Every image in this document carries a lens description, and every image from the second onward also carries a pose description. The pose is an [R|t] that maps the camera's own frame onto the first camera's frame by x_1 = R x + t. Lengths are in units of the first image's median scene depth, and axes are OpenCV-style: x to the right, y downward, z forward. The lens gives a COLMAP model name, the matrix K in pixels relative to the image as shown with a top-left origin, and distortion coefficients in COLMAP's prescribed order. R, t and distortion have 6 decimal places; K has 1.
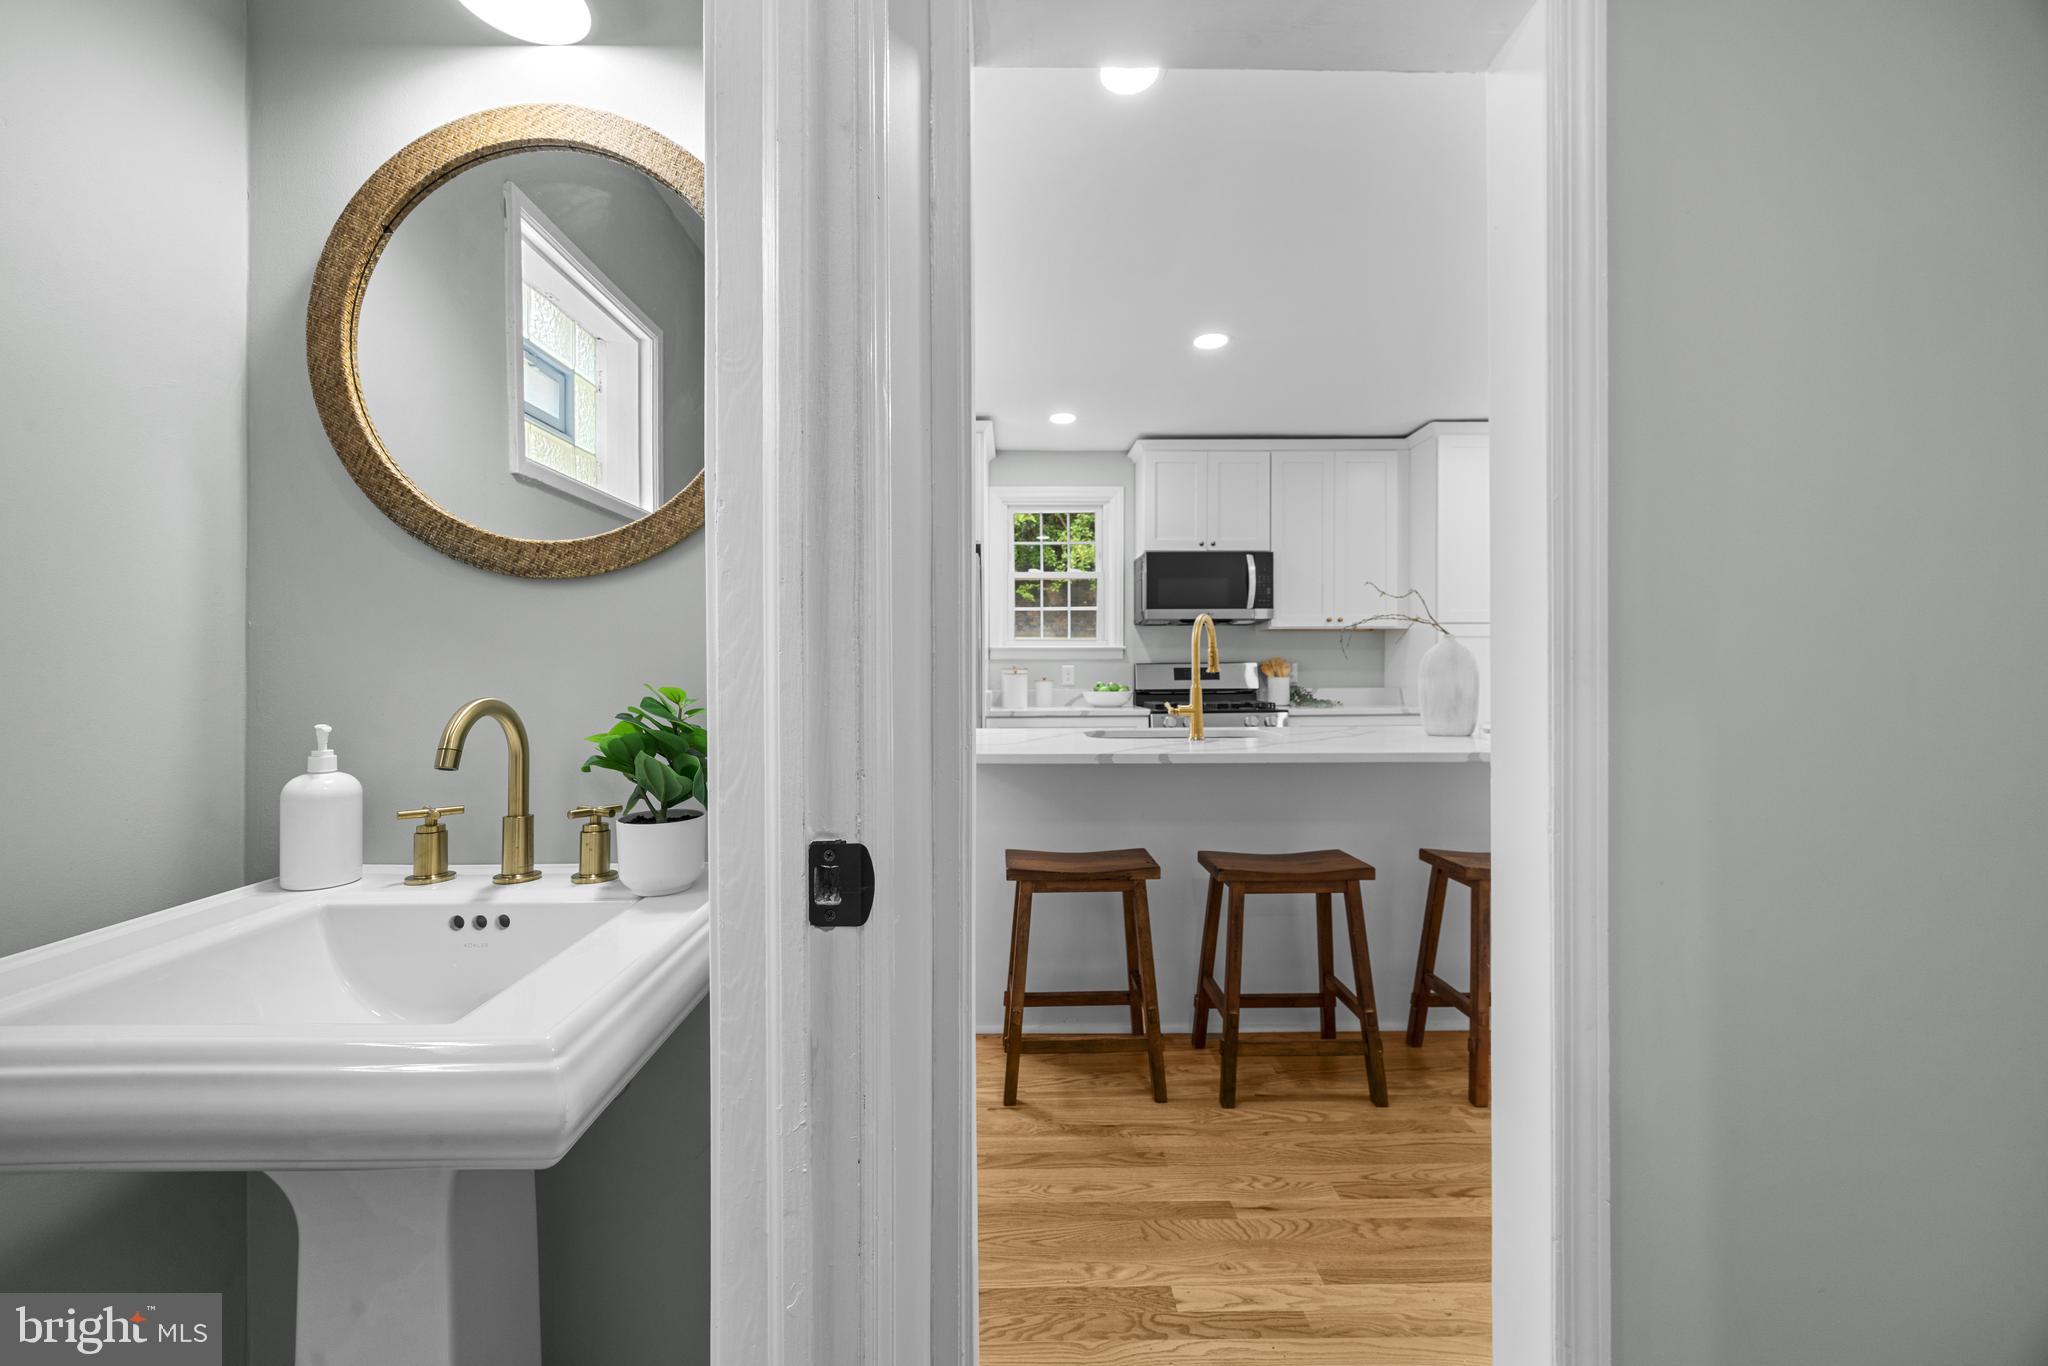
lens RADIAL K [[774.9, 0, 1006.3], [0, 774.9, 674.2], [0, 0, 1]] dist [-0.003801, -0.000086]
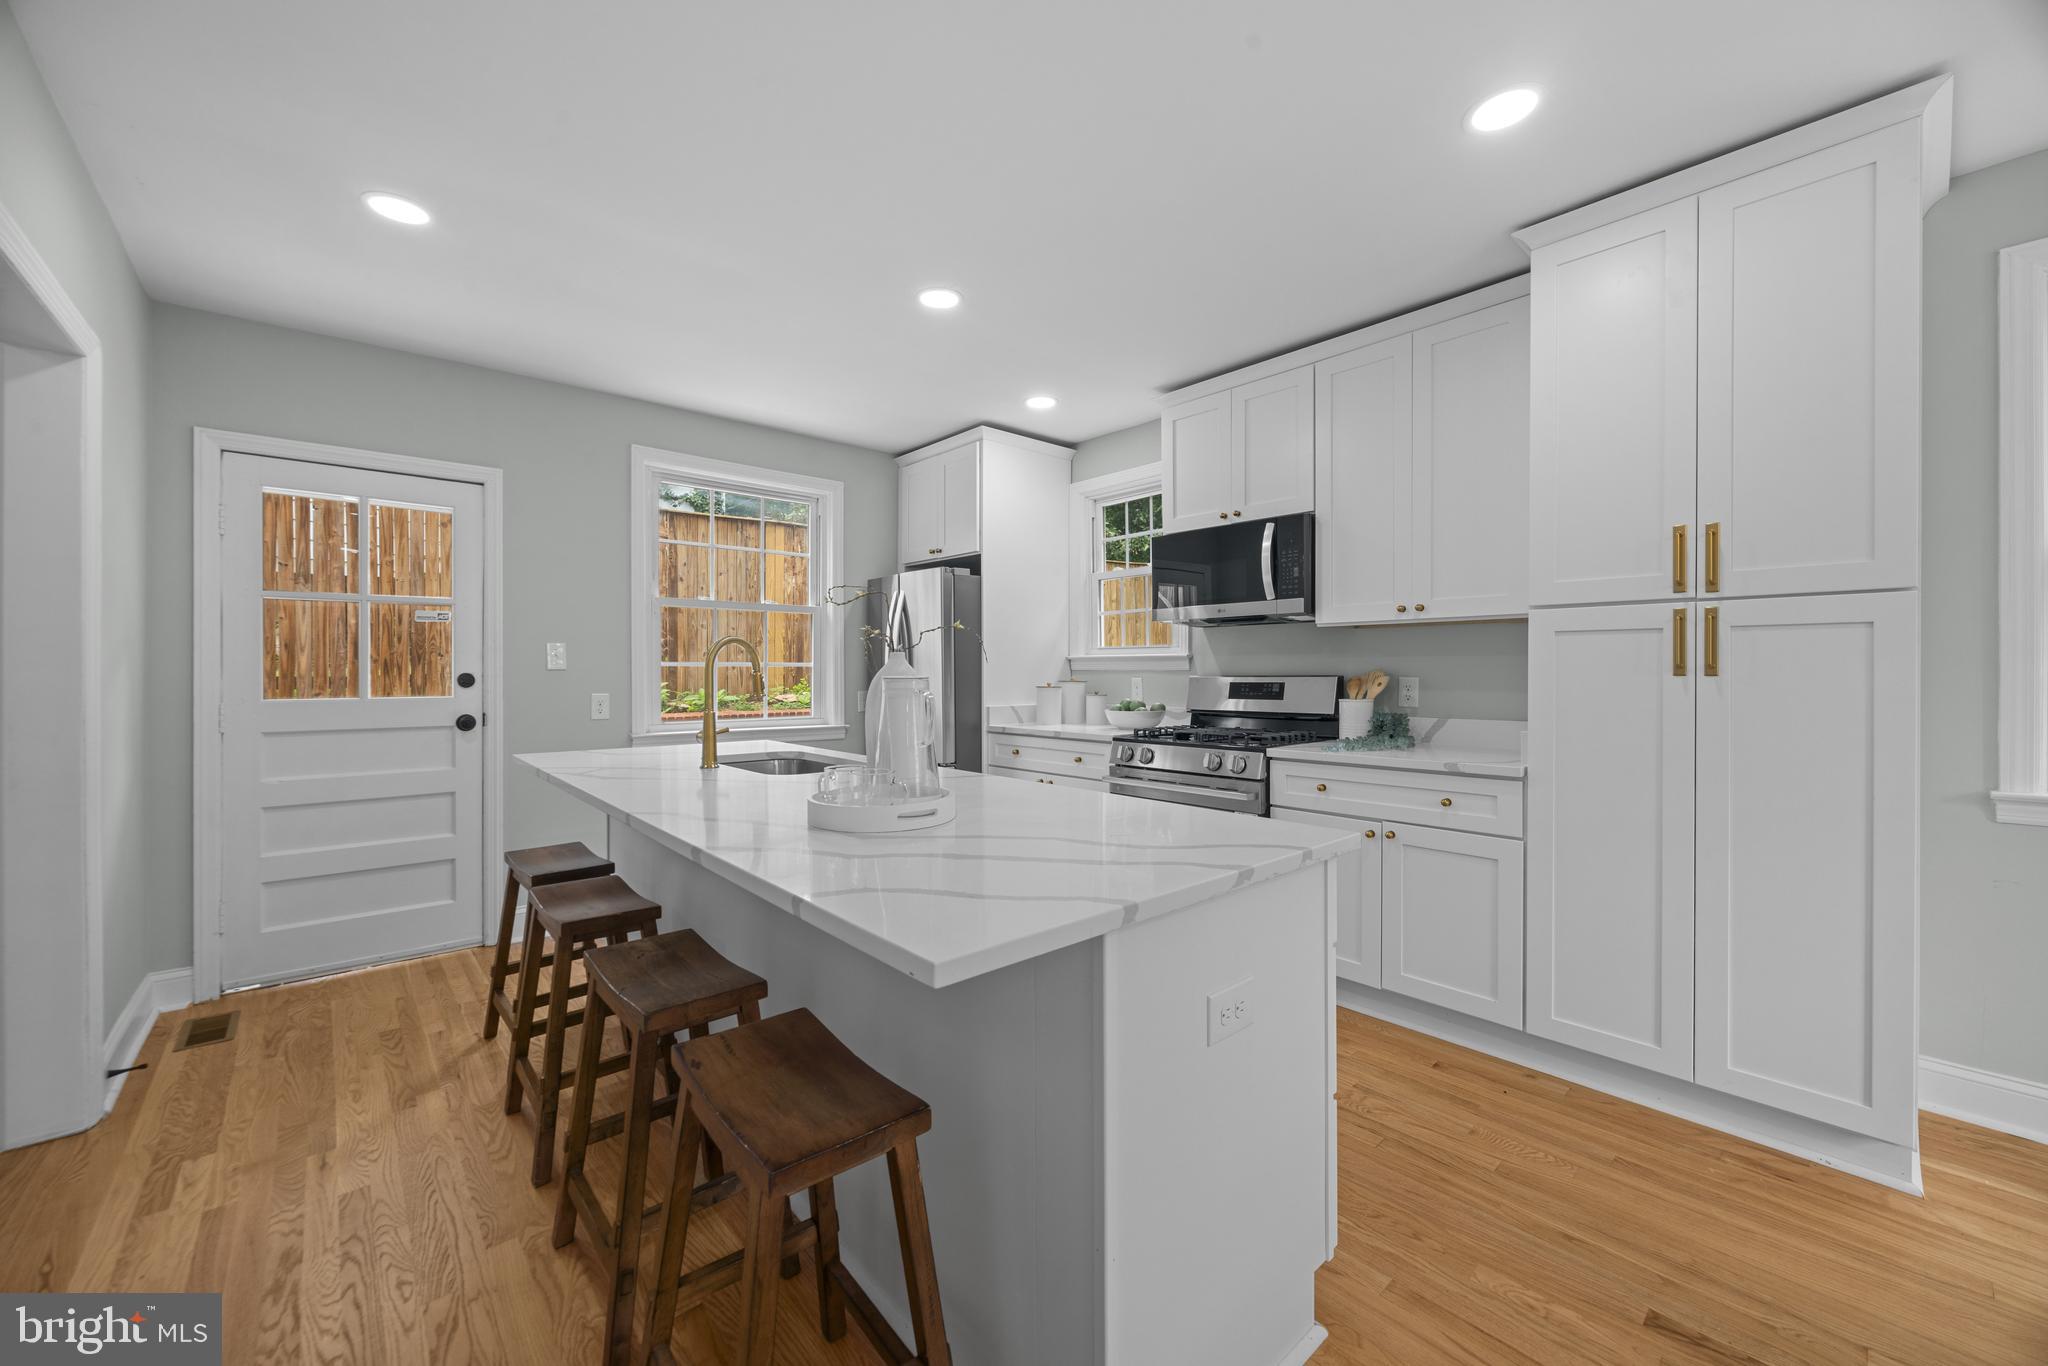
lens RADIAL K [[774.9, 0, 1020.2], [0, 774.9, 673.8], [0, 0, 1]] dist [-0.003801, -0.000086]
pose [[0.661758, 0.006115, -0.749692, 0.677798], [-0.002221, 0.999978, 0.006197, -0.021508], [0.749714, -0.002436, 0.661758, 0.363085]]
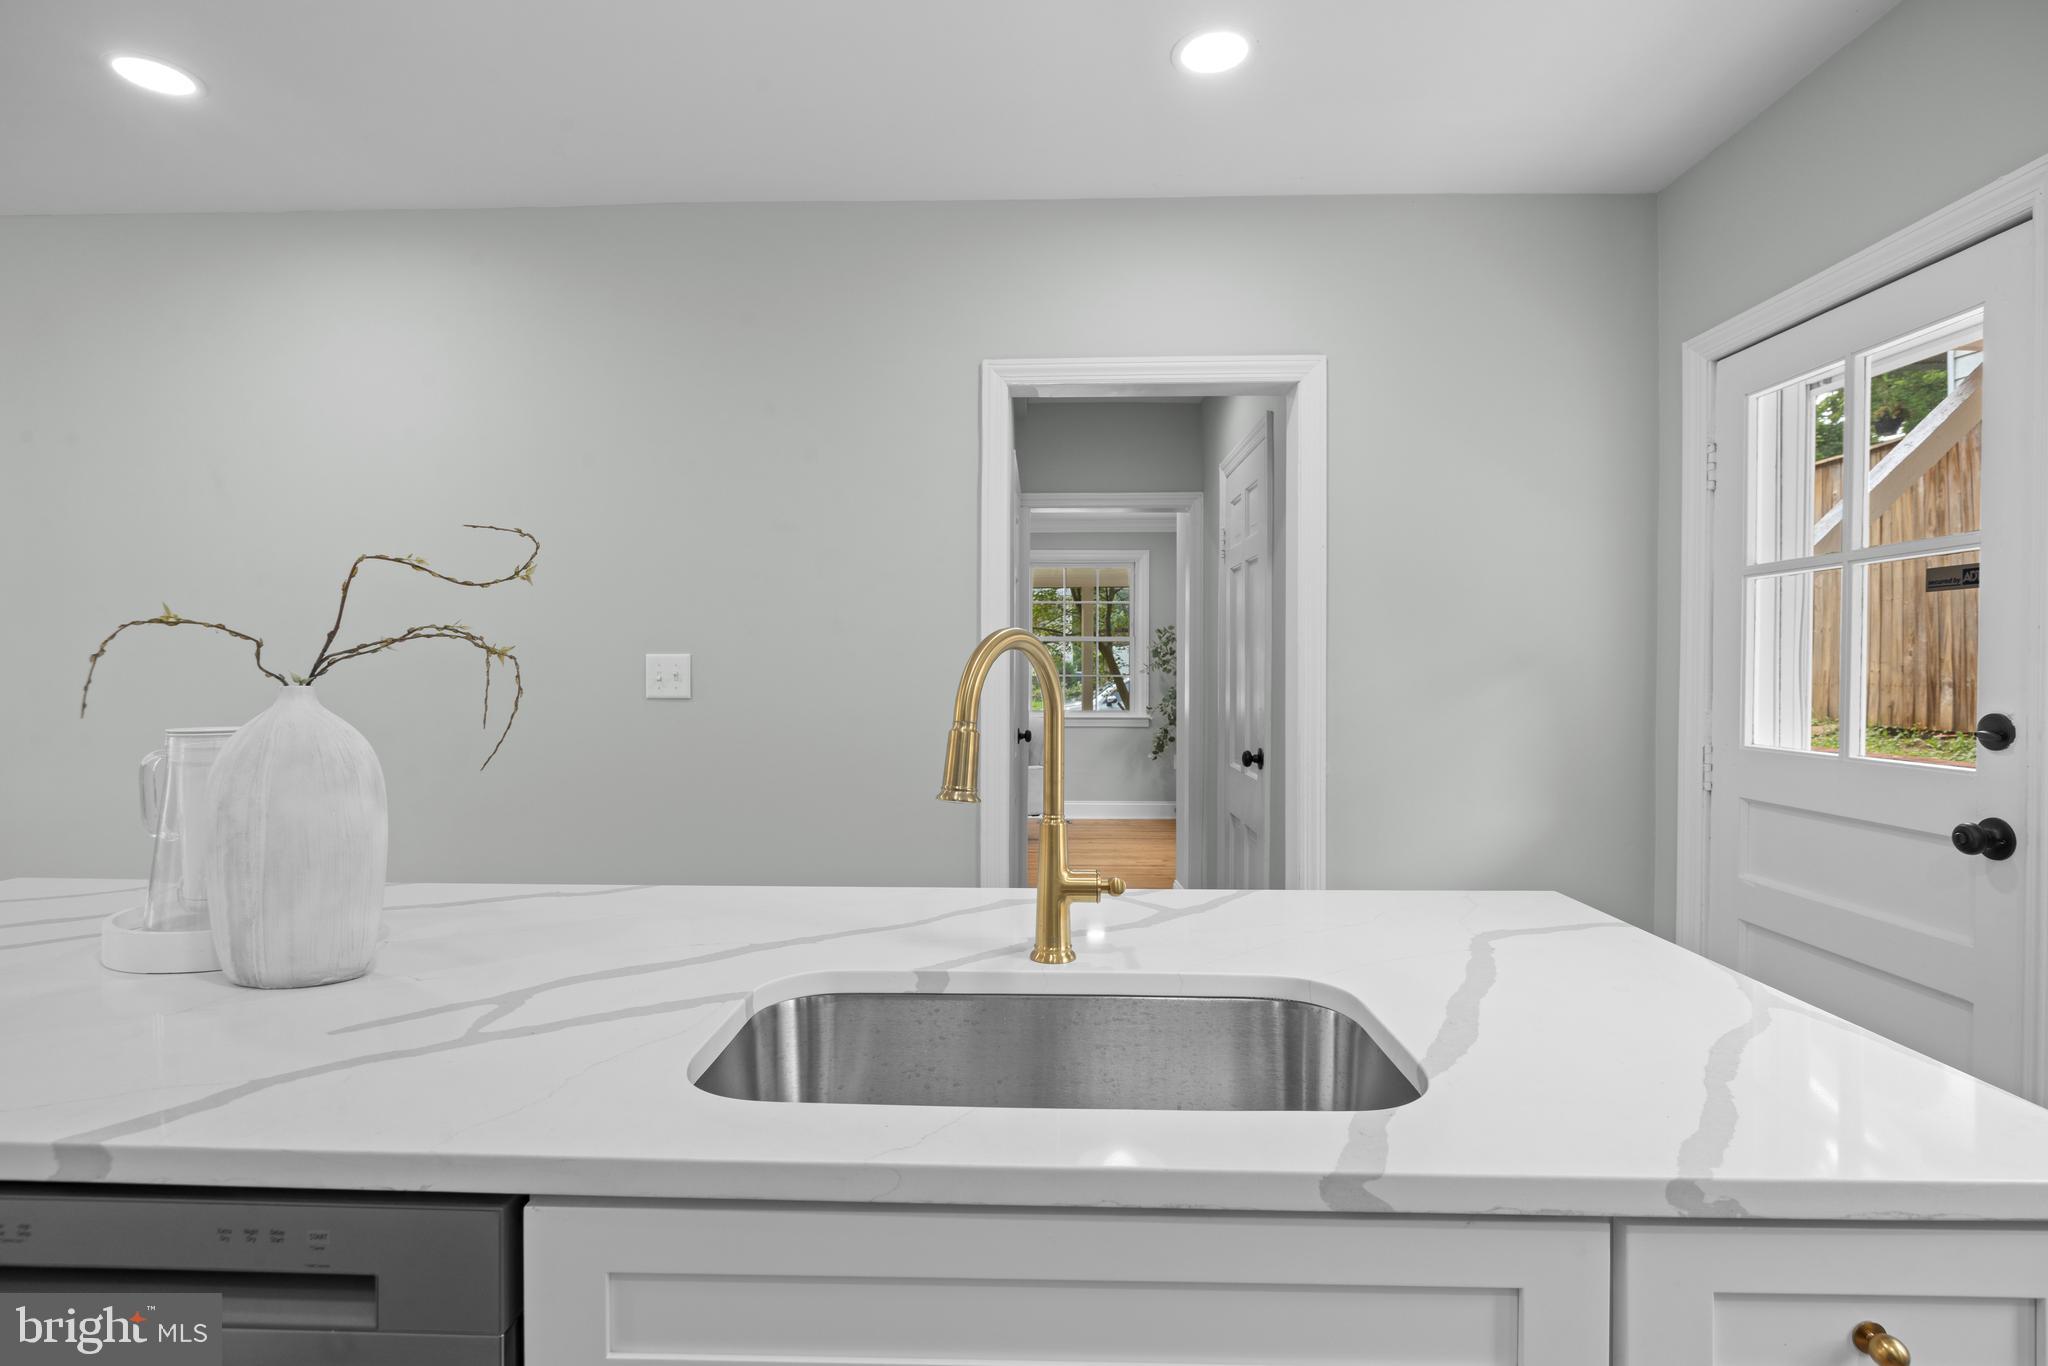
lens RADIAL K [[1005.4, 0, 1018.8], [0, 1005.4, 676.4], [0, 0, 1]] dist [-0.003032, -0.001313]
pose [[-0.999608, 0.003220, 0.027811, 0.140879], [0.003340, 0.999985, 0.004285, -0.033210], [-0.027797, 0.004376, -0.999604, 0.834149]]
